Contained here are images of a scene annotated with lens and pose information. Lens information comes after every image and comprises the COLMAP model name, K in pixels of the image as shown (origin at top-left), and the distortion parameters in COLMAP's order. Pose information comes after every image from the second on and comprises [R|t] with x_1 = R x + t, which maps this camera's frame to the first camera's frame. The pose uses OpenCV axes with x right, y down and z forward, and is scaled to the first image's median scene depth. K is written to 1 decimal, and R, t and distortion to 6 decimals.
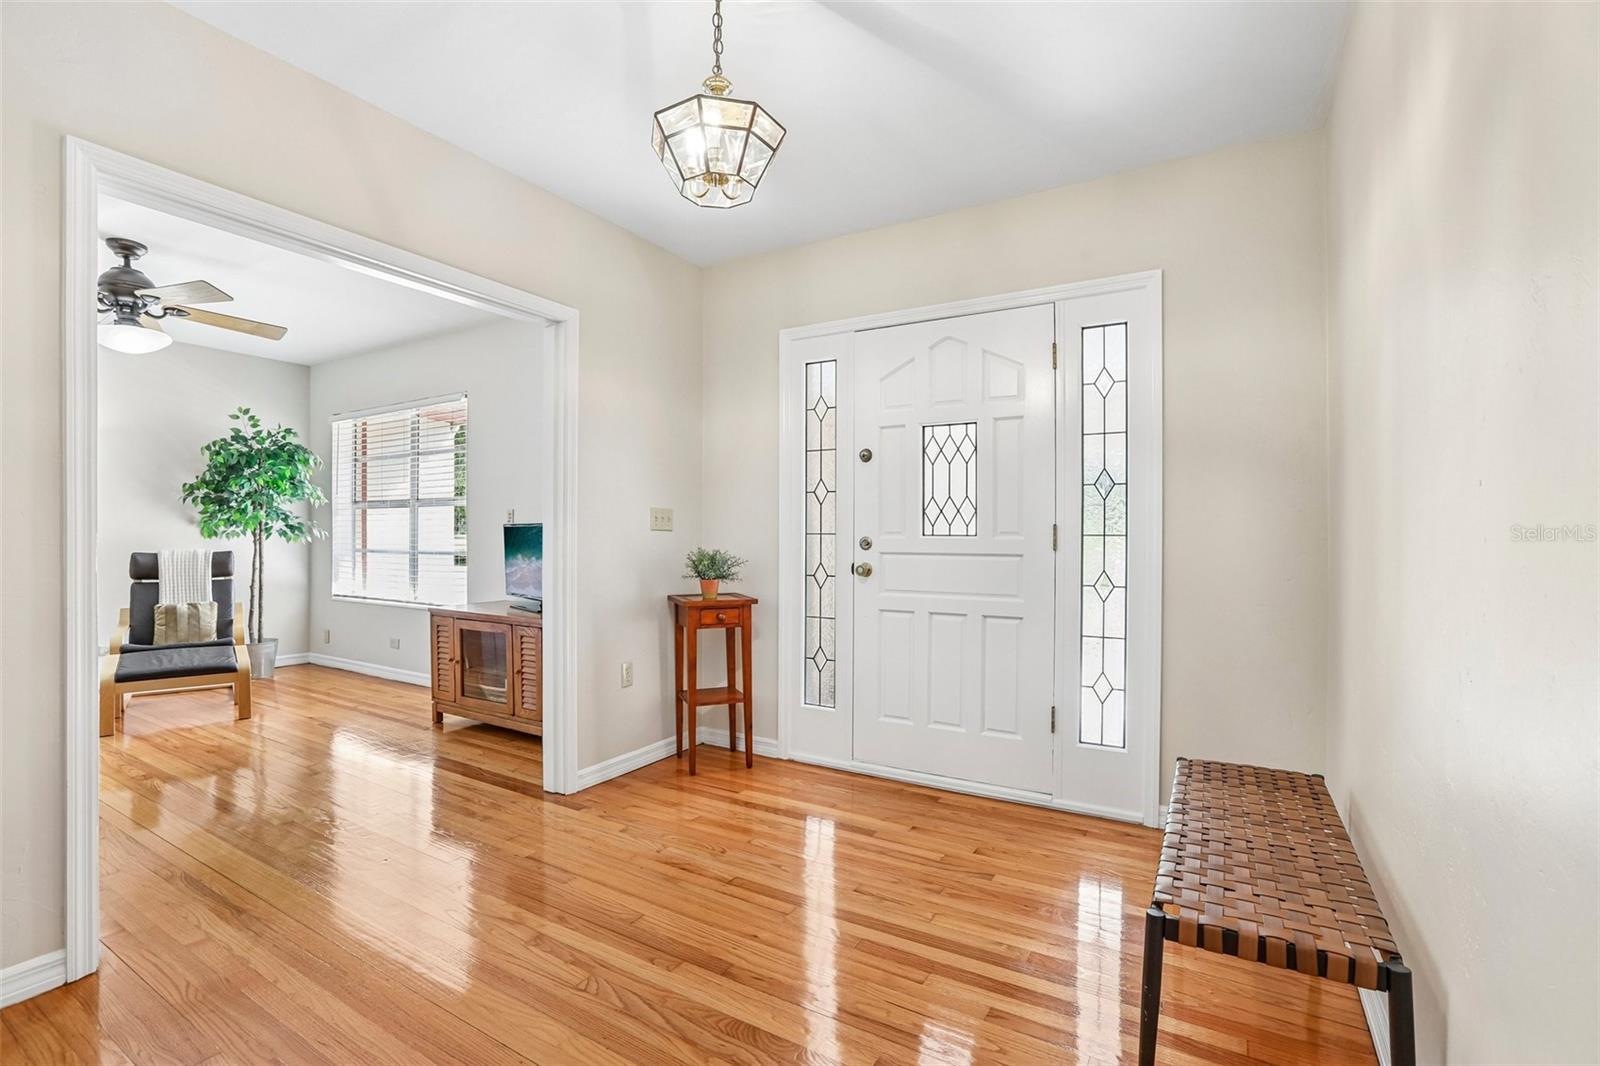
lens RADIAL K [[720.5, 0, 797.6], [0, 720.5, 537.2], [0, 0, 1]] dist [-0.058039, 0.024459]
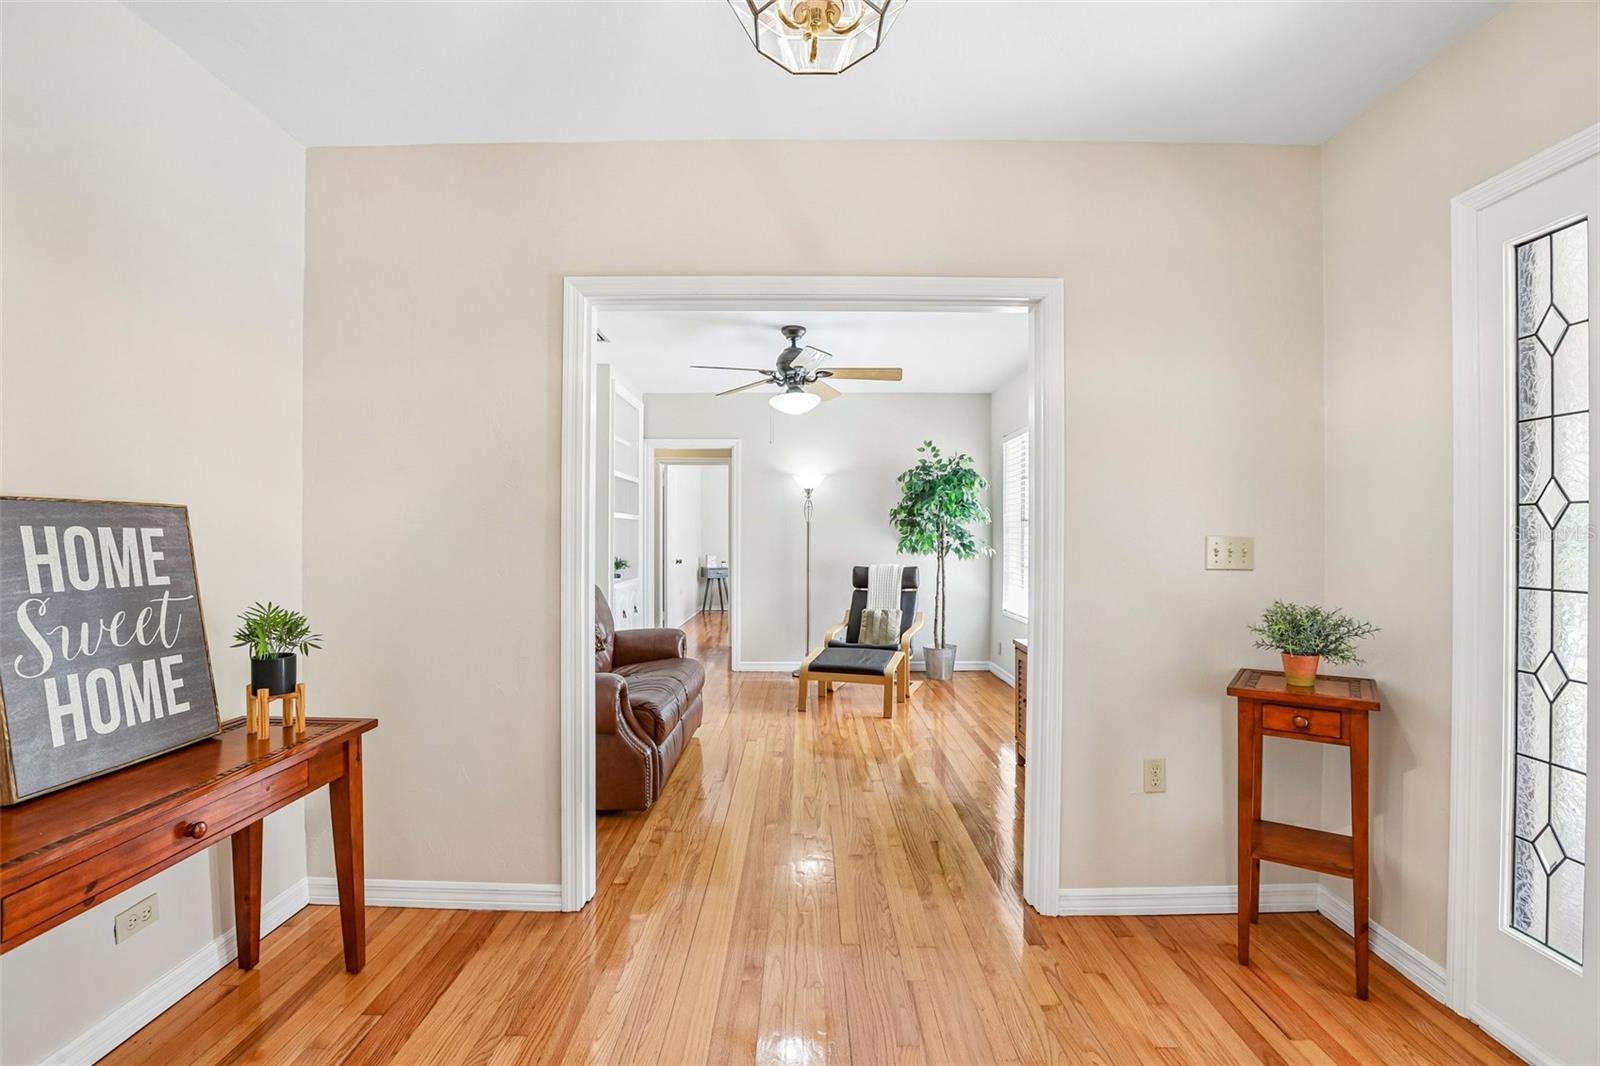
lens RADIAL K [[727.7, 0, 795.3], [0, 727.7, 533.9], [0, 0, 1]] dist [-0.059490, 0.024266]
pose [[0.514898, -0.004242, -0.857241, 0.122386], [-0.004830, 0.999958, -0.007849, -0.025359], [0.857238, 0.008182, 0.514856, 0.228662]]
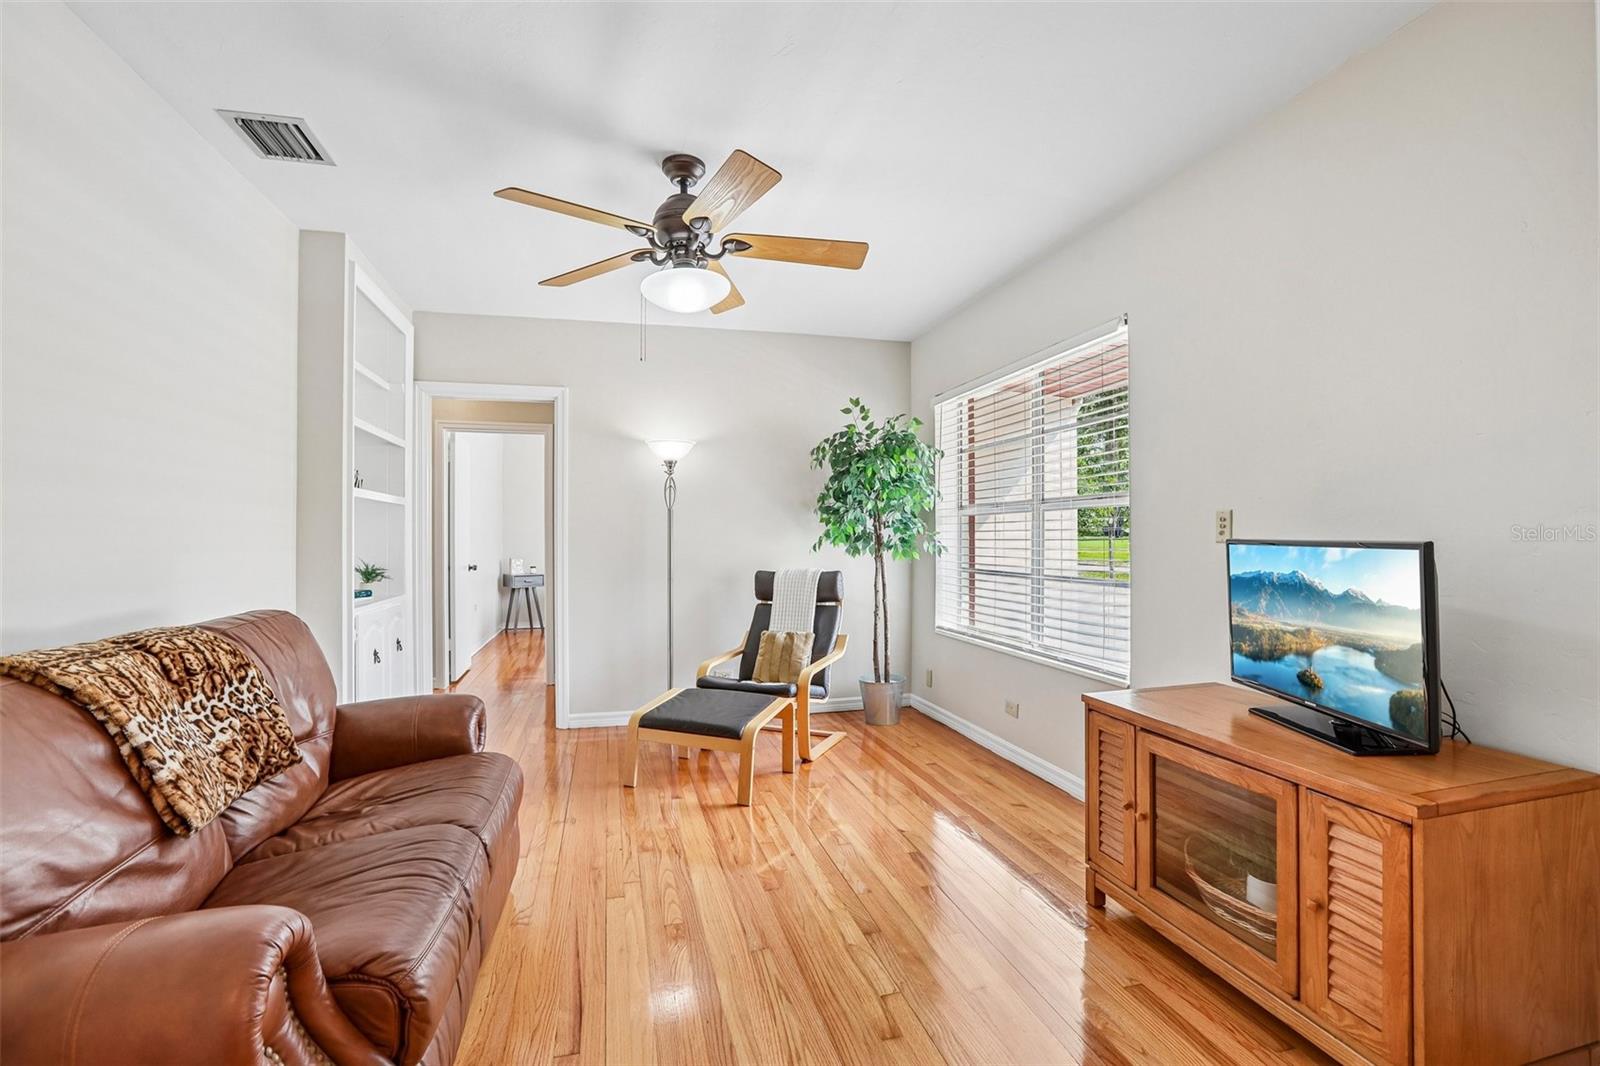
lens RADIAL K [[741.8, 0, 800.0], [0, 741.8, 533.0], [0, 0, 1]] dist [-0.037836, -0.000003]
pose [[0.716790, -0.009007, -0.697231, -0.237823], [0.001270, 0.999932, -0.011611, -0.015232], [0.697288, 0.007438, 0.716752, 0.376190]]
